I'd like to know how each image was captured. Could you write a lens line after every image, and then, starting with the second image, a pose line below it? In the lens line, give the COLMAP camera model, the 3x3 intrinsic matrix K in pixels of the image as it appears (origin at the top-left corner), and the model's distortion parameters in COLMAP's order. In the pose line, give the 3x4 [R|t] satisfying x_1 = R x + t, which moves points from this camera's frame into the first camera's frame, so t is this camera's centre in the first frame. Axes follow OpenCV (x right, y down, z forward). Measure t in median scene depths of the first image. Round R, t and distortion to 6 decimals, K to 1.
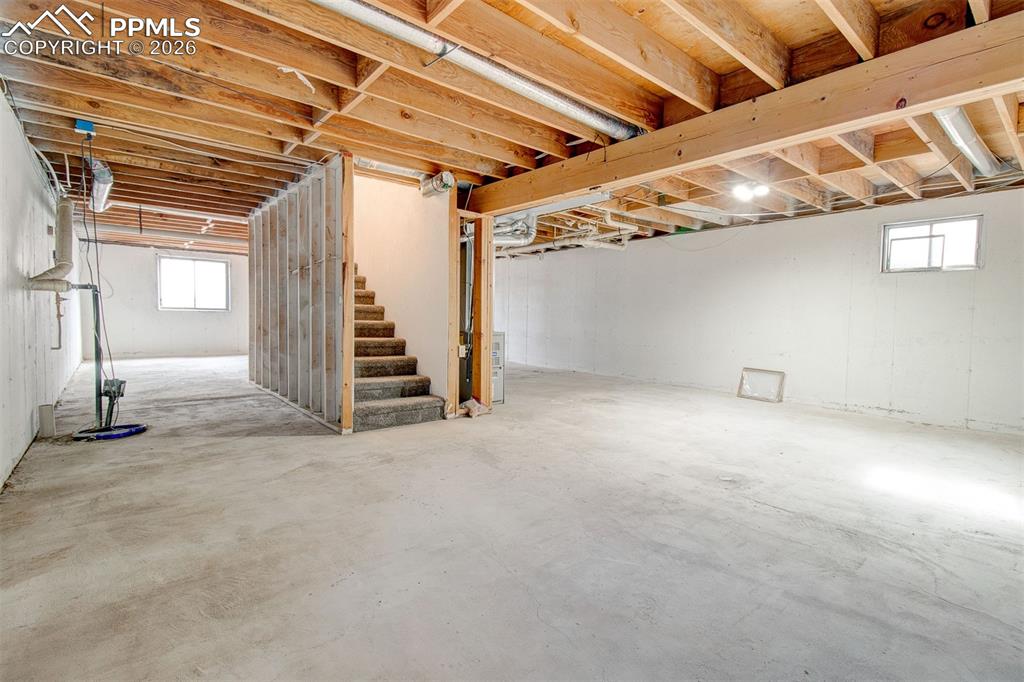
lens RADIAL K [[474.7, 0, 518.5], [0, 474.7, 338.7], [0, 0, 1]] dist [0.000979, -0.000022]
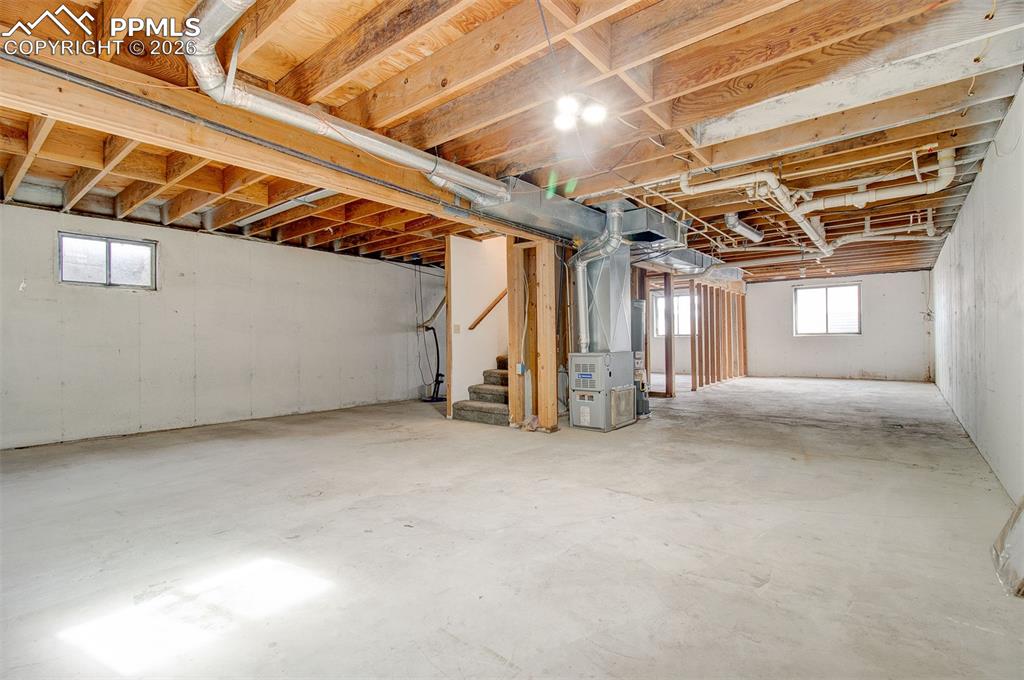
lens RADIAL K [[474.7, 0, 518.5], [0, 474.7, 337.7], [0, 0, 1]] dist [0.000979, -0.000022]
pose [[0.188065, -0.023271, -0.981881, 0.954452], [-0.033670, 0.998979, -0.030125, -0.012623], [0.981579, 0.038725, 0.187089, 0.768889]]
